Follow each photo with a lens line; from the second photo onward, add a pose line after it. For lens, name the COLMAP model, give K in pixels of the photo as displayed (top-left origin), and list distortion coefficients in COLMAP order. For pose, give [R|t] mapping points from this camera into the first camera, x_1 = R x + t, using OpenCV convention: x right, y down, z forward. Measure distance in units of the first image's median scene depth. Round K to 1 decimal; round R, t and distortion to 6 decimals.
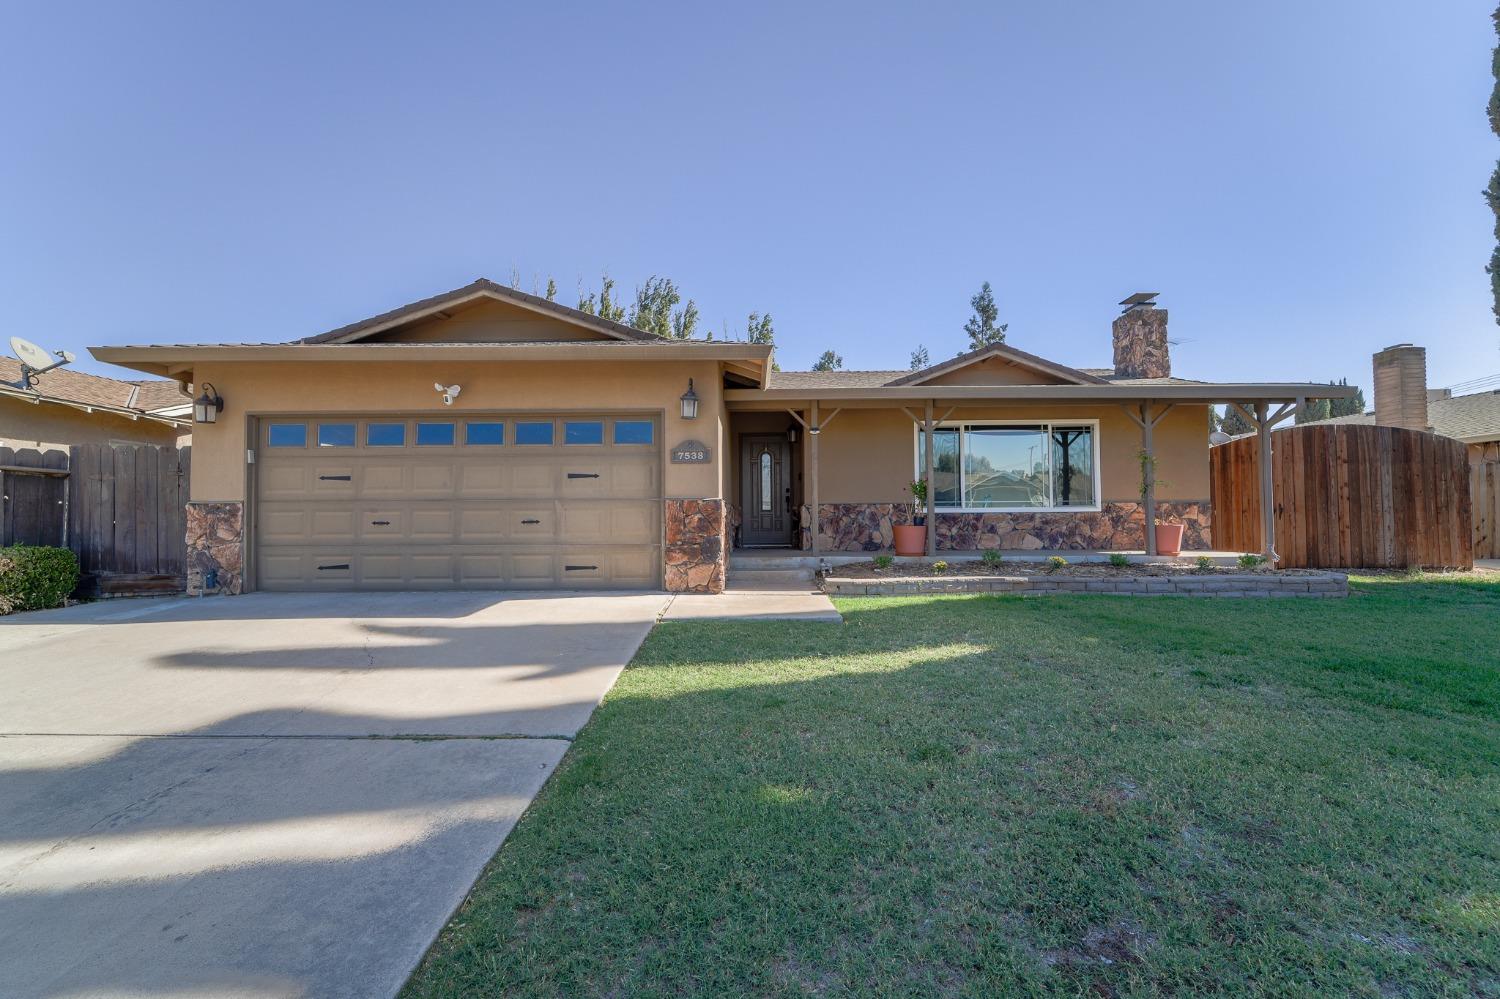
lens RADIAL K [[607.4, 0, 762.8], [0, 607.4, 506.6], [0, 0, 1]] dist [0.002019, -0.000659]
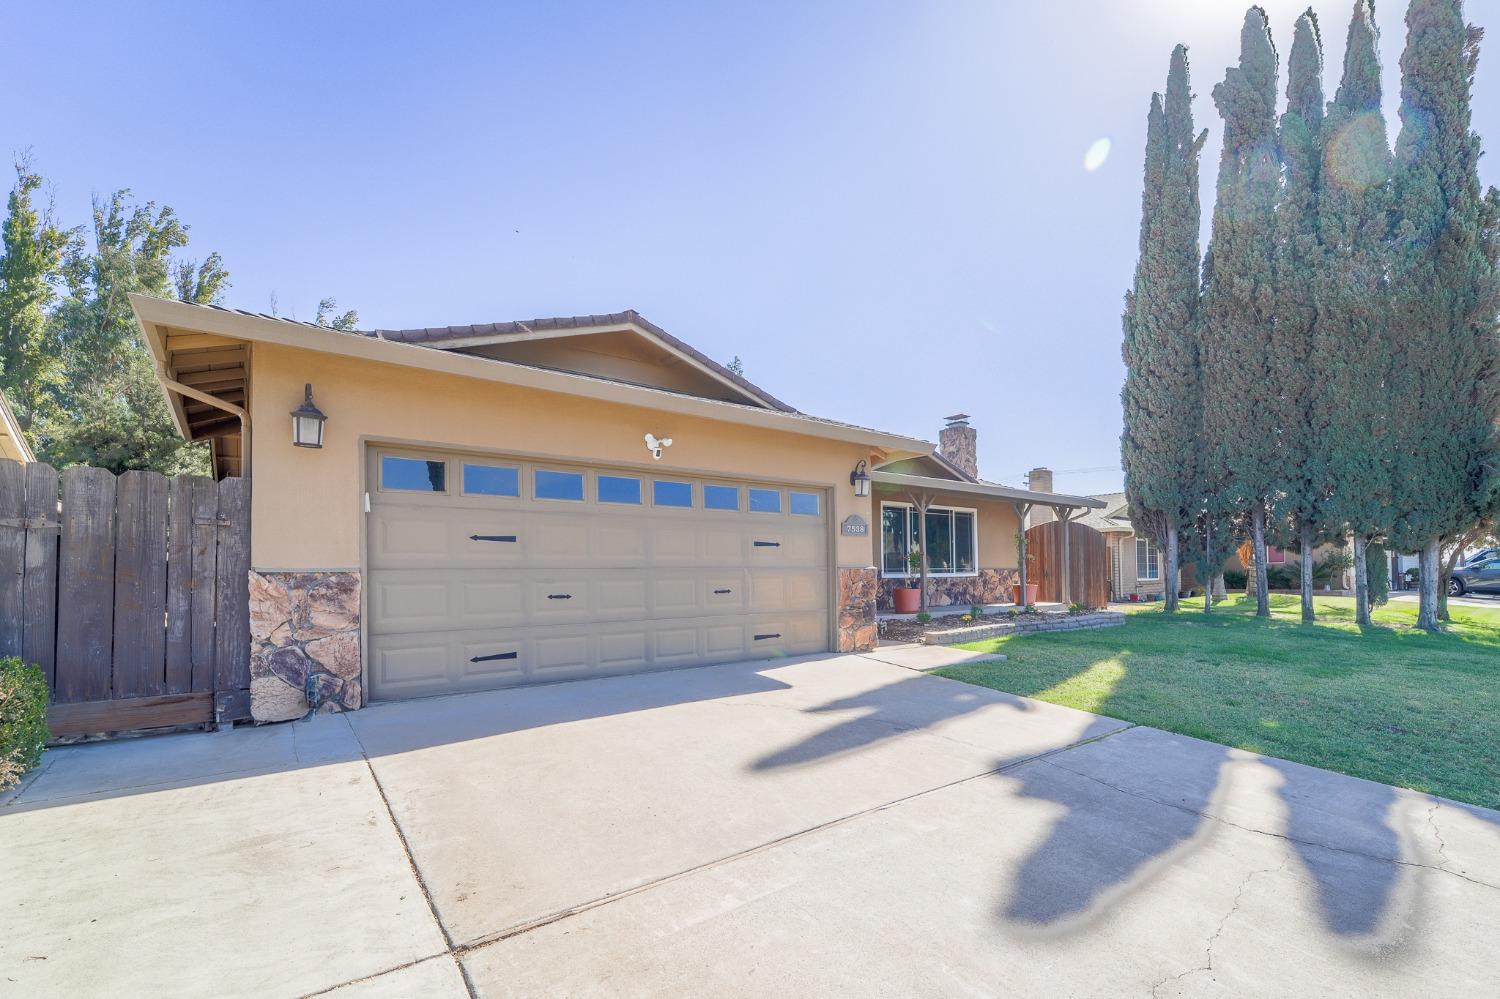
lens RADIAL K [[656.2, 0, 835.2], [0, 656.2, 575.0], [0, 0, 1]] dist [-0.002891, 0.001489]
pose [[0.760958, -0.003318, 0.648792, -0.654162], [-0.005316, 0.999921, 0.011349, -0.009588], [-0.648779, -0.012085, 0.760881, 0.080240]]
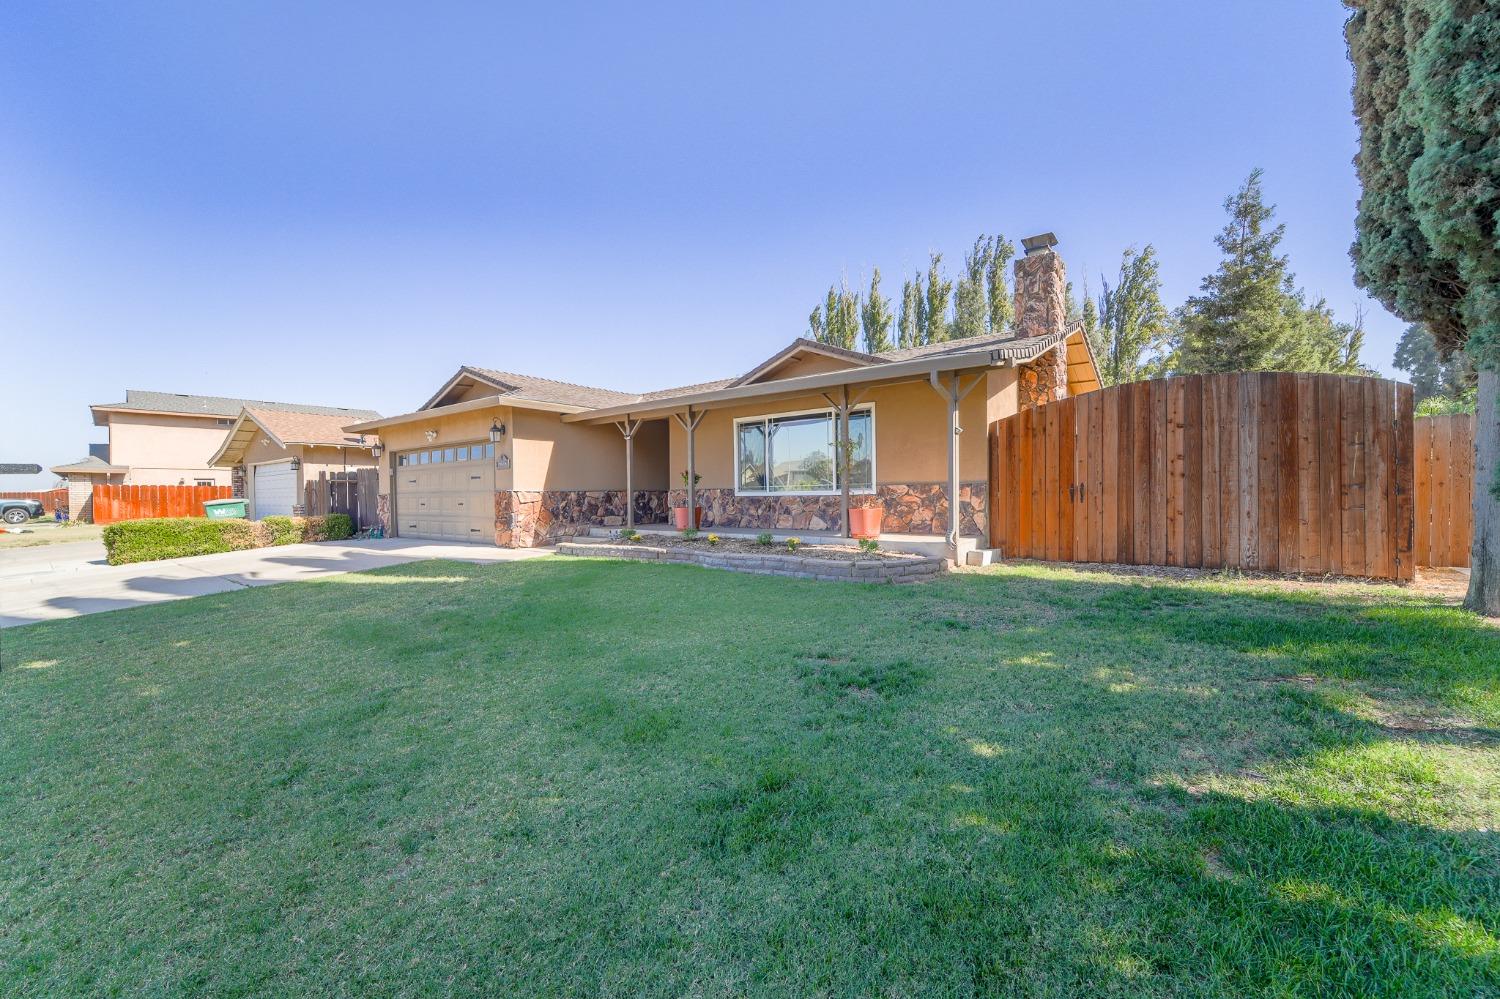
lens RADIAL K [[607.4, 0, 771.3], [0, 607.4, 511.6], [0, 0, 1]] dist [0.002019, -0.000659]
pose [[0.796341, 0.012429, -0.604720, 1.032066], [0.018532, 0.998818, 0.044933, -0.011787], [0.604564, -0.046989, 0.795170, 0.091642]]
